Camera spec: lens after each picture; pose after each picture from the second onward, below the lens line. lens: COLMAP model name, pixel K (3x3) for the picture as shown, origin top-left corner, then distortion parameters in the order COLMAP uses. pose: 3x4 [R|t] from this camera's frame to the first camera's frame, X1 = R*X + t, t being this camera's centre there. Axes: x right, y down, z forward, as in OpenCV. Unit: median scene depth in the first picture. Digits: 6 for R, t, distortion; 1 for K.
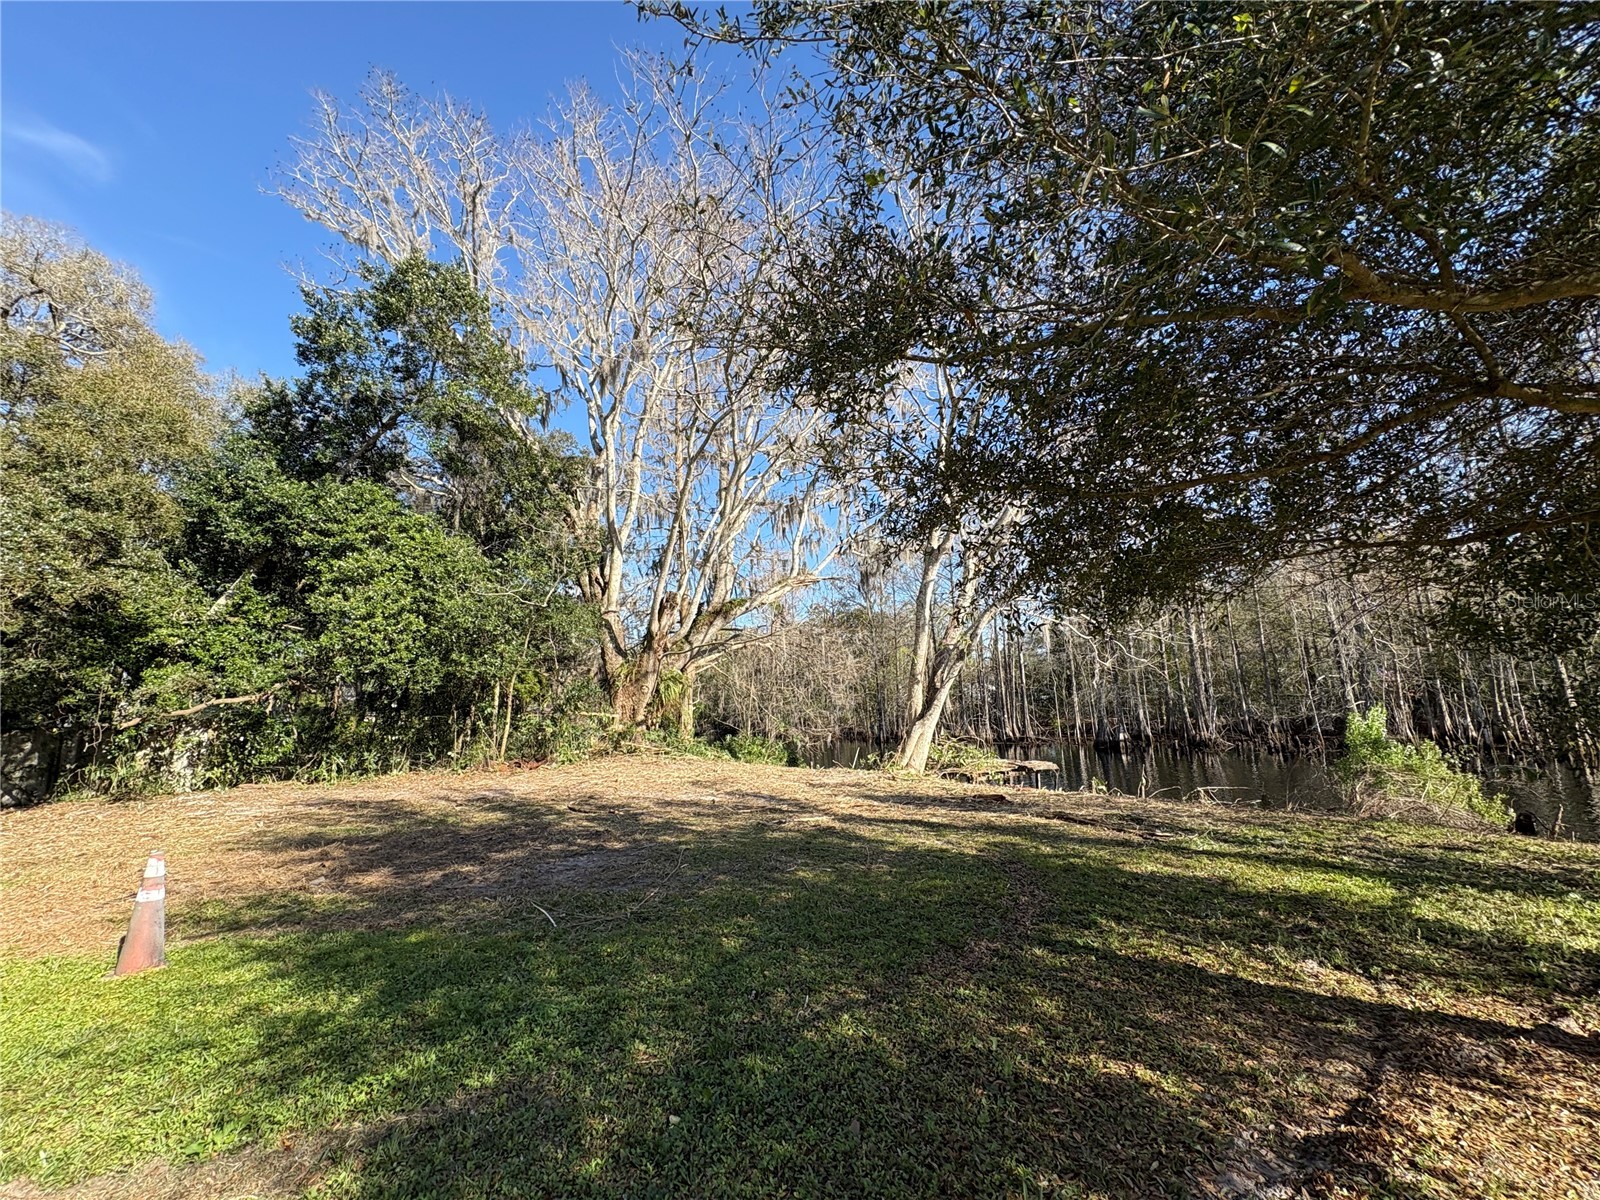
lens RADIAL K [[632.2, 0, 799.2], [0, 632.2, 595.5], [0, 0, 1]] dist [-0.001728, 0.000466]
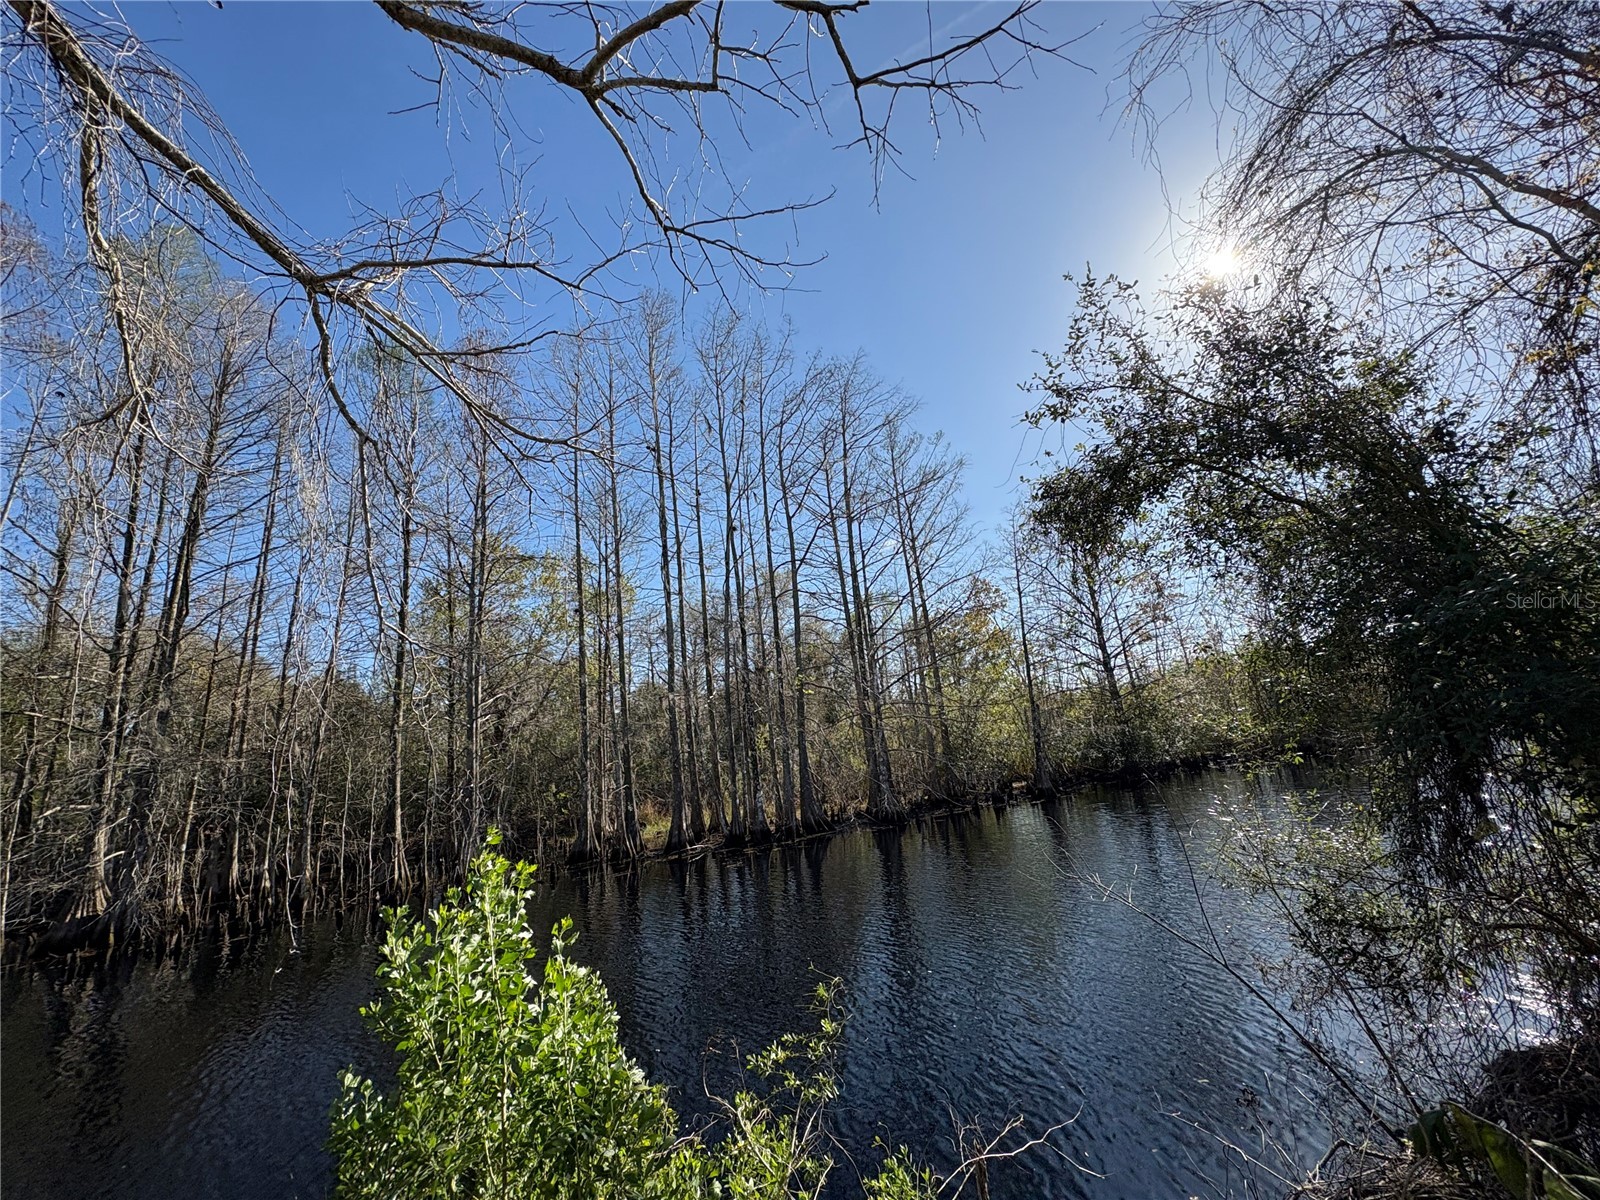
lens RADIAL K [[632.2, 0, 798.7], [0, 632.2, 597.0], [0, 0, 1]] dist [-0.001728, 0.000466]
pose [[0.029034, 0.278782, 0.959915, 0.577897], [-0.074640, 0.958244, -0.276039, 0.112822], [-0.996788, -0.063633, 0.048630, 0.729357]]
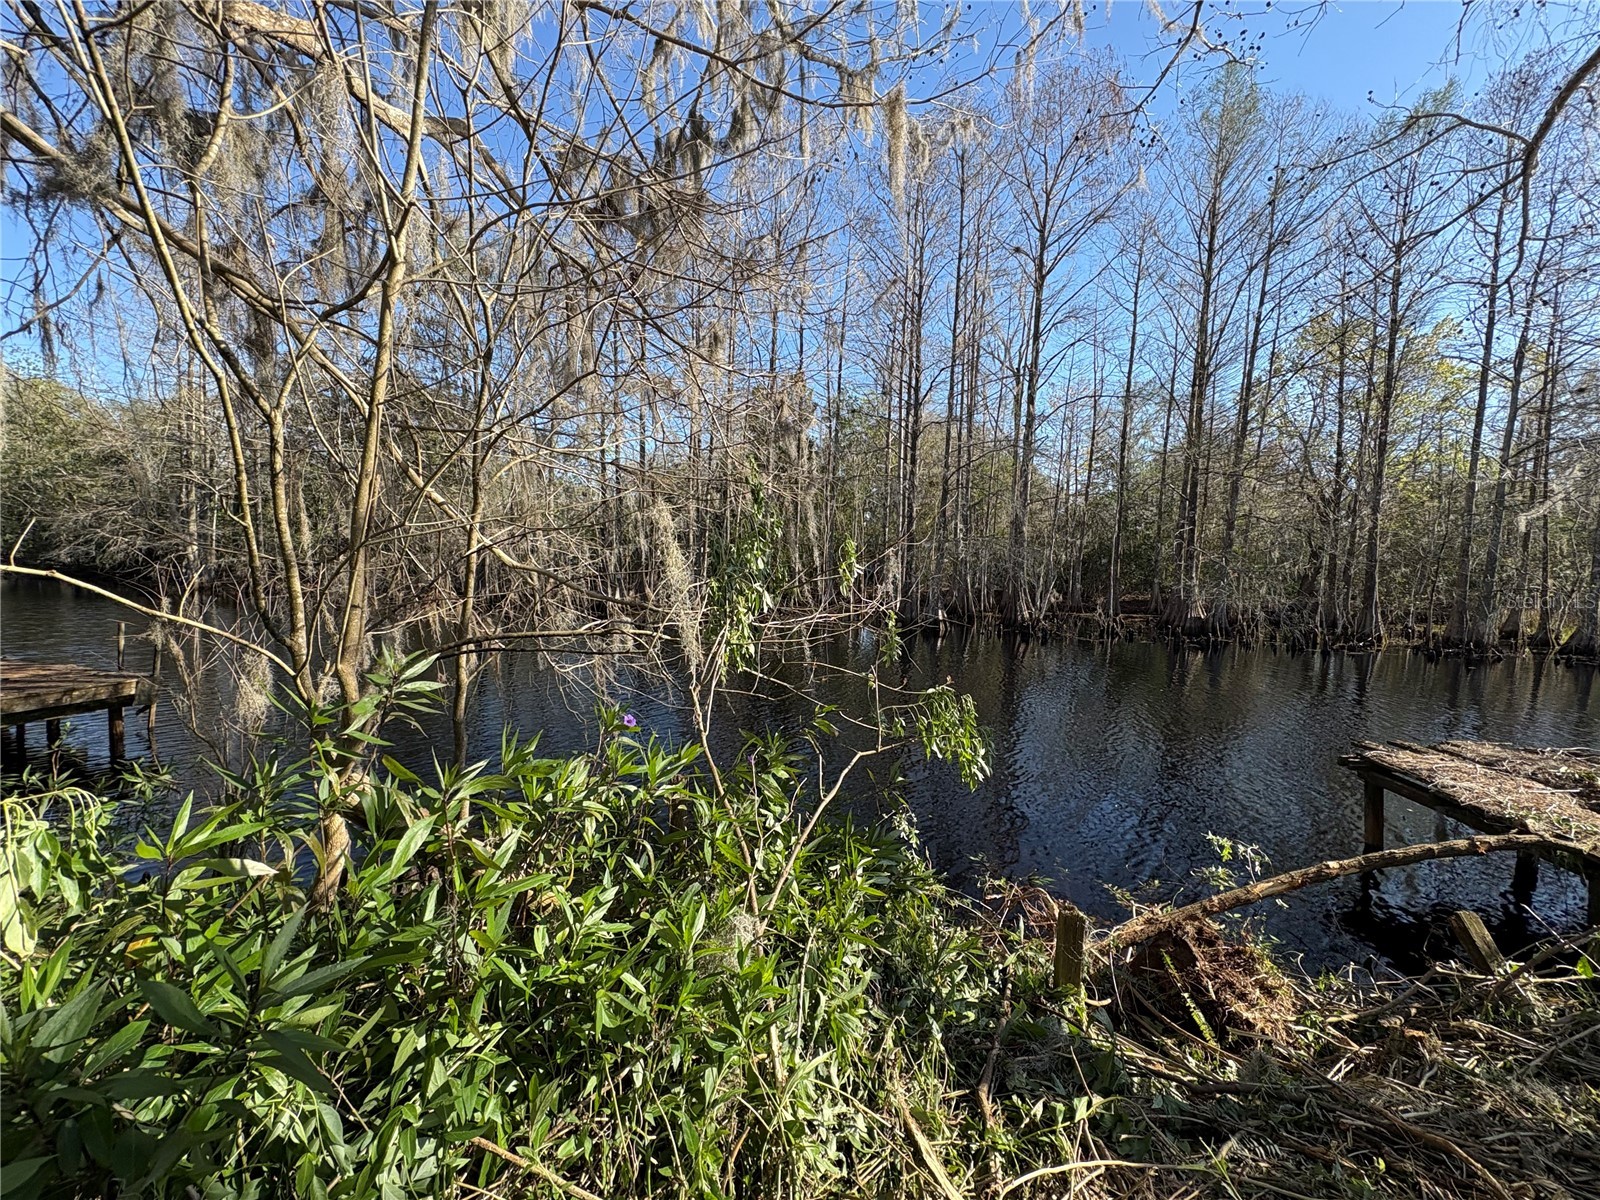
lens RADIAL K [[632.2, 0, 800.6], [0, 632.2, 600.1], [0, 0, 1]] dist [-0.001728, 0.000466]
pose [[0.726806, 0.017558, 0.686618, -0.156167], [-0.177995, 0.970337, 0.163599, 0.288053], [-0.663378, -0.241119, 0.708372, 1.435936]]
